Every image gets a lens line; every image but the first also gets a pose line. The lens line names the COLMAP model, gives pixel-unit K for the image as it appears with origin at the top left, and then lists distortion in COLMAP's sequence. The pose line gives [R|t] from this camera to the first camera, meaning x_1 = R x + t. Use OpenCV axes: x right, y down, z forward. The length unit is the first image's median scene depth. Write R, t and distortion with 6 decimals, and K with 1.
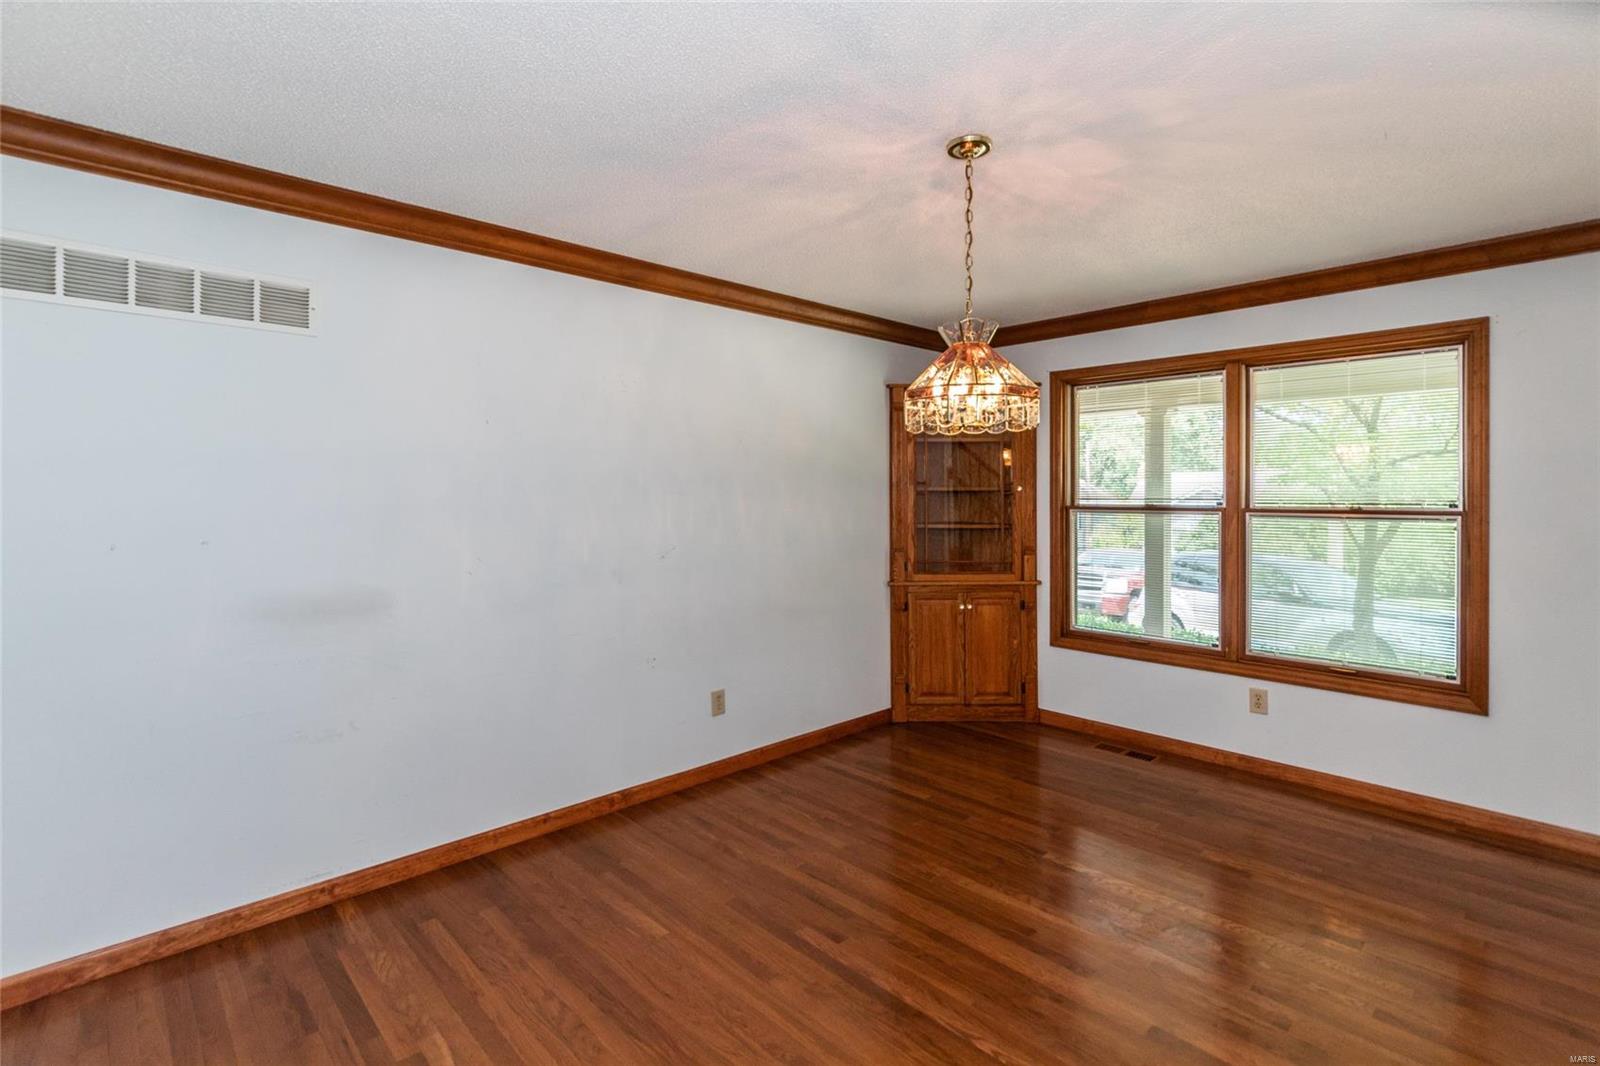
lens RADIAL K [[755.2, 0, 801.7], [0, 755.2, 520.0], [0, 0, 1]] dist [0.000733, 0.000992]
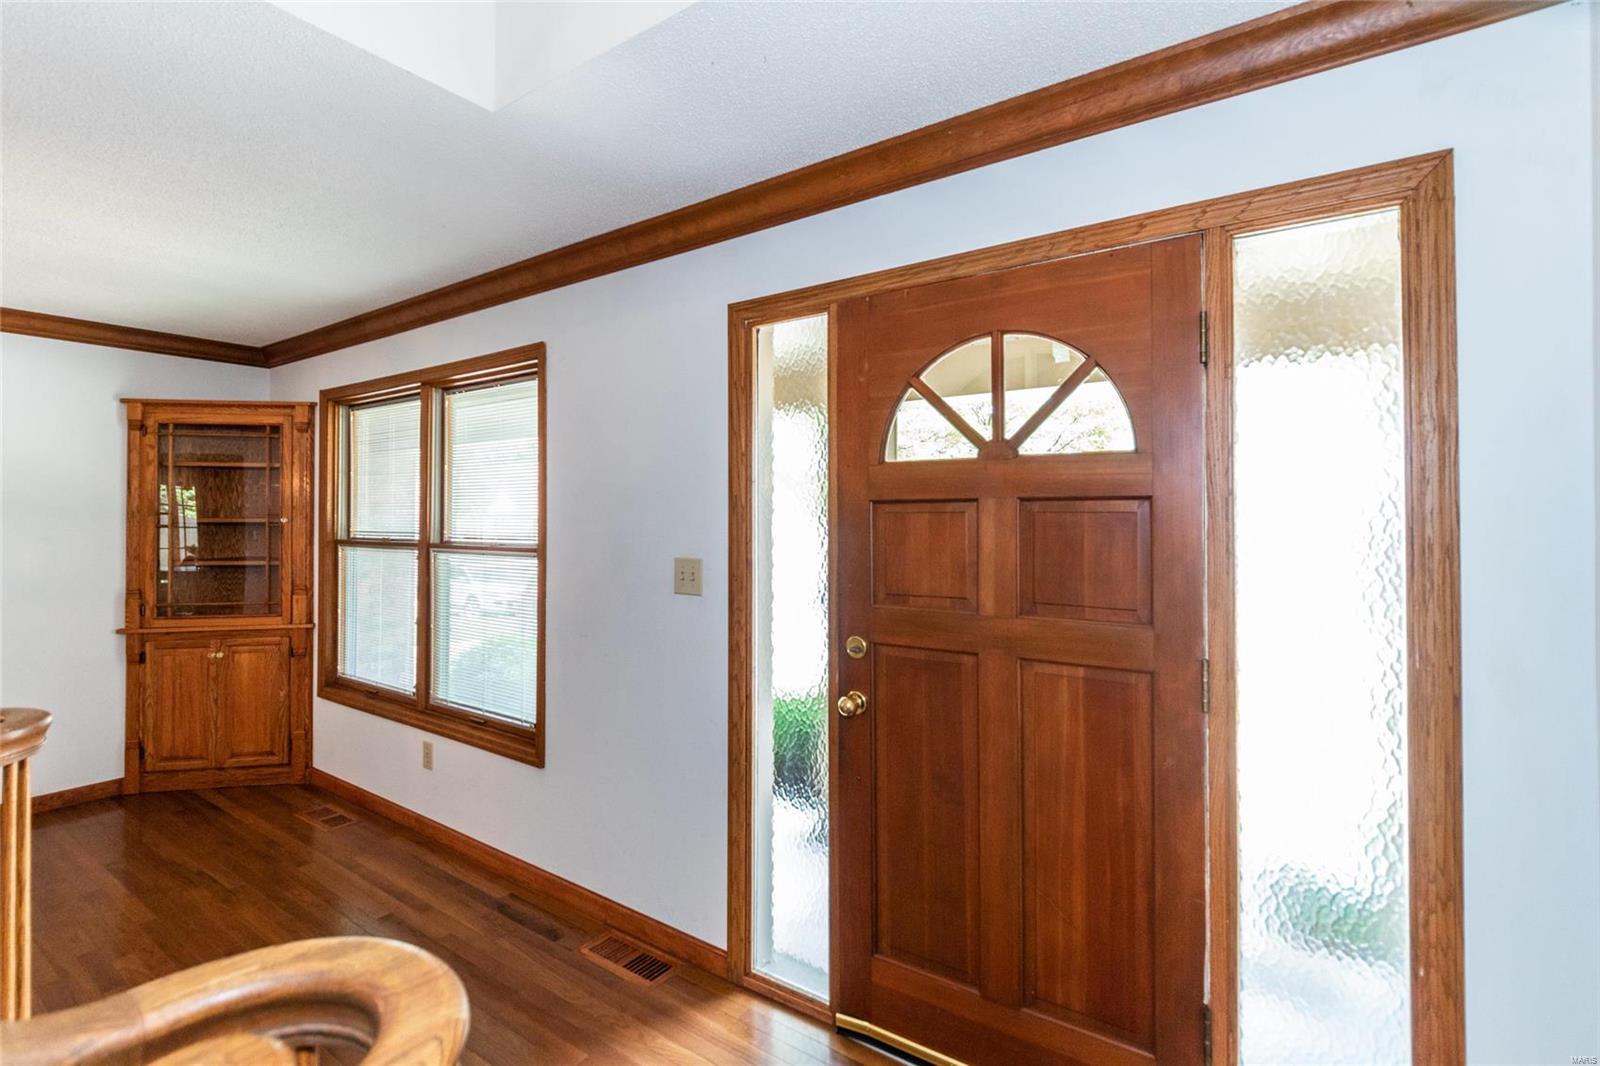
lens RADIAL K [[755.2, 0, 793.0], [0, 755.2, 525.8], [0, 0, 1]] dist [0.000733, 0.000992]
pose [[0.982273, 0.000462, 0.187453, 0.705697], [0.004040, 0.999713, -0.023633, -0.011738], [-0.187410, 0.023971, 0.981989, 0.013650]]
